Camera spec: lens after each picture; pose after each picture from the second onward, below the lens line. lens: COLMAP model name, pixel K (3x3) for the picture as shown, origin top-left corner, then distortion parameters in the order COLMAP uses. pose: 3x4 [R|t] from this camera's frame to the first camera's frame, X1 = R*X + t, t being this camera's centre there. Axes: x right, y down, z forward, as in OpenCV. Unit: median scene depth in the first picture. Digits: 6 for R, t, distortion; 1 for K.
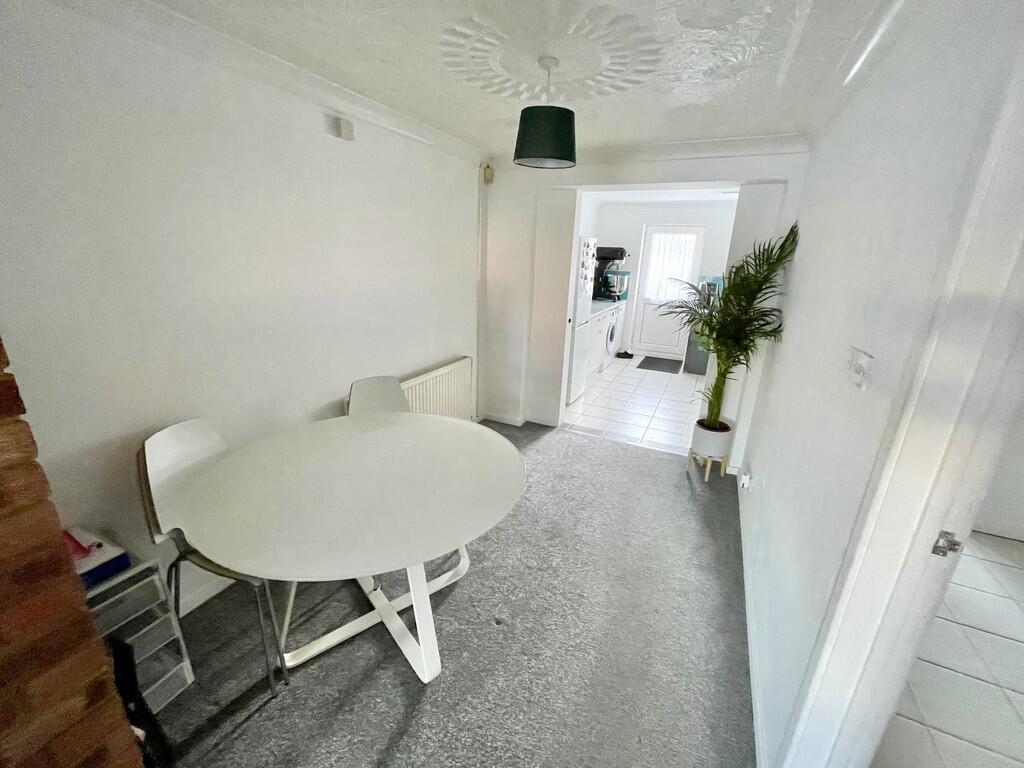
lens RADIAL K [[412.8, 0, 512.0], [0, 412.8, 384.0], [0, 0, 1]] dist [-0.002122, -0.000052]
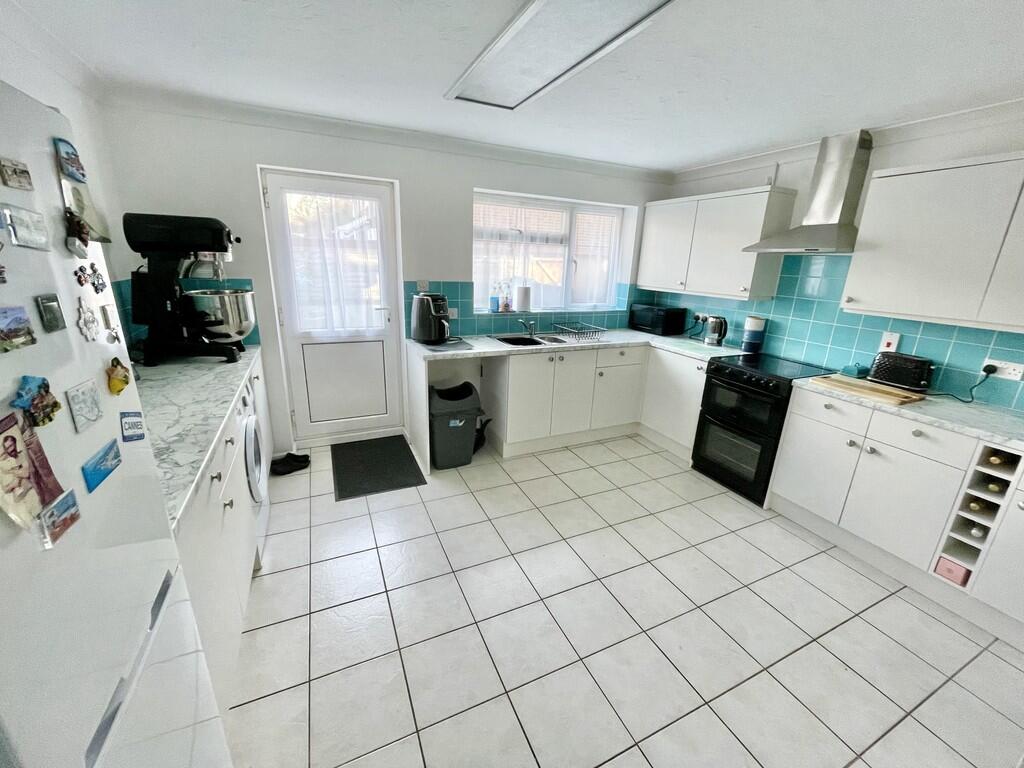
lens RADIAL K [[412.8, 0, 512.0], [0, 412.8, 384.0], [0, 0, 1]] dist [-0.002122, -0.000052]
pose [[0.622262, -0.240703, 0.744883, 0.119663], [0.227986, 0.966028, 0.121709, -0.167146], [-0.748874, 0.094088, 0.656000, 0.560377]]
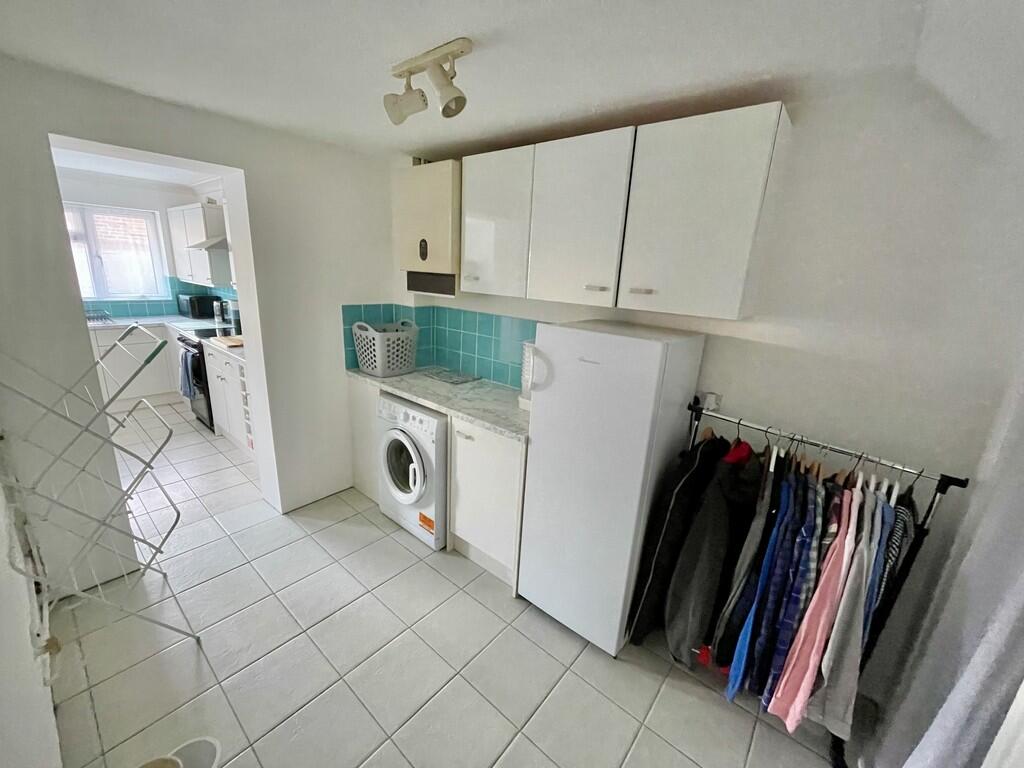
lens RADIAL K [[412.8, 0, 512.0], [0, 412.8, 384.0], [0, 0, 1]] dist [-0.002122, -0.000052]
pose [[0.241034, -0.280412, 0.929124, 0.140535], [0.254438, 0.942122, 0.218328, -0.015125], [-0.936570, 0.183780, 0.298431, 0.042243]]
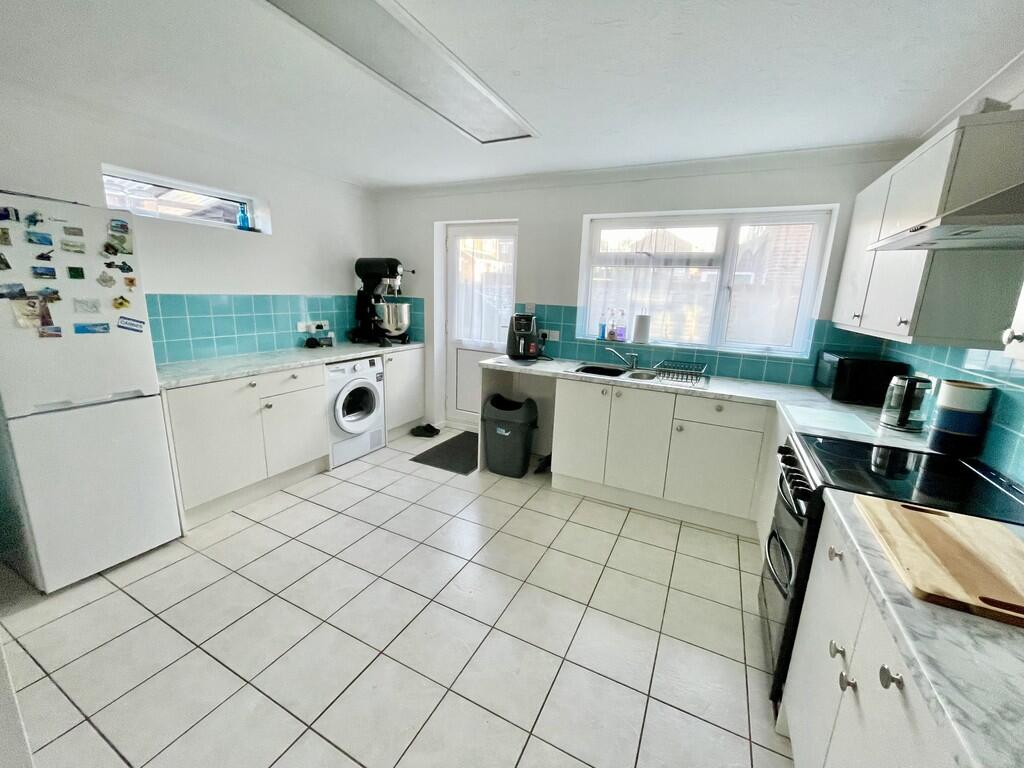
lens RADIAL K [[412.8, 0, 512.0], [0, 412.8, 384.0], [0, 0, 1]] dist [-0.002122, -0.000052]
pose [[0.999976, 0.005265, -0.004570, 0.442120], [-0.005674, 0.995499, -0.094597, -0.089615], [0.004051, 0.094621, 0.995505, 0.412821]]
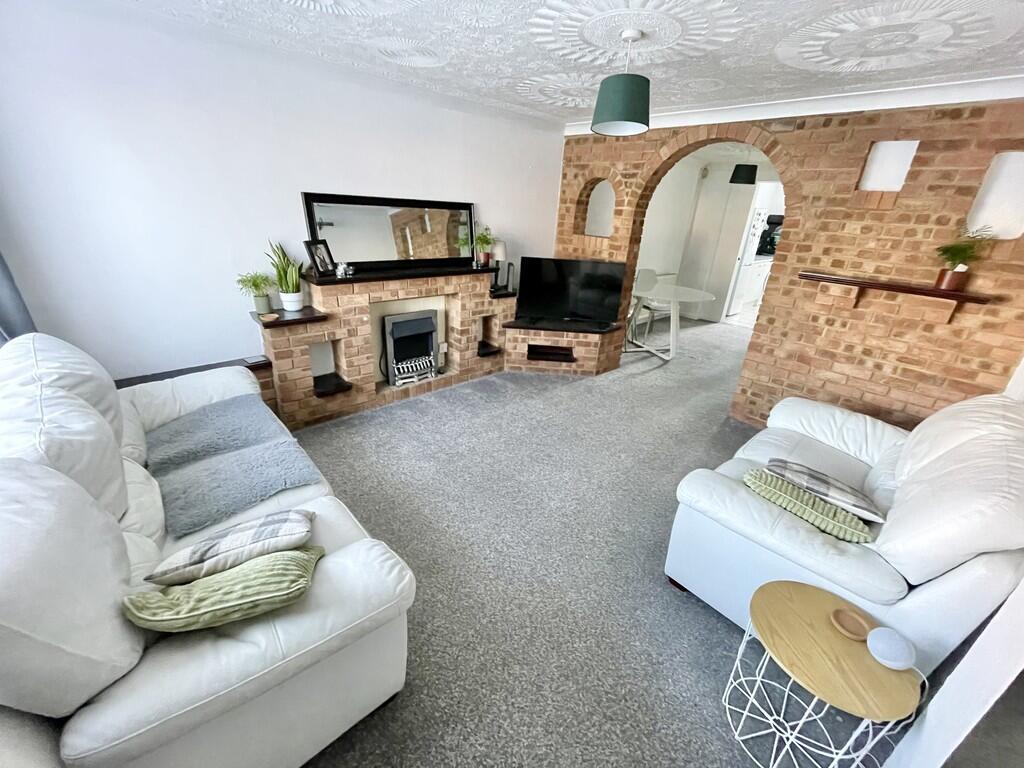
lens RADIAL K [[412.8, 0, 512.0], [0, 412.8, 384.0], [0, 0, 1]] dist [-0.002122, -0.000052]
pose [[0.938313, 0.149369, -0.311862, -0.092590], [-0.124493, 0.987337, 0.098324, 0.216027], [0.322600, -0.053434, 0.945026, -0.666682]]
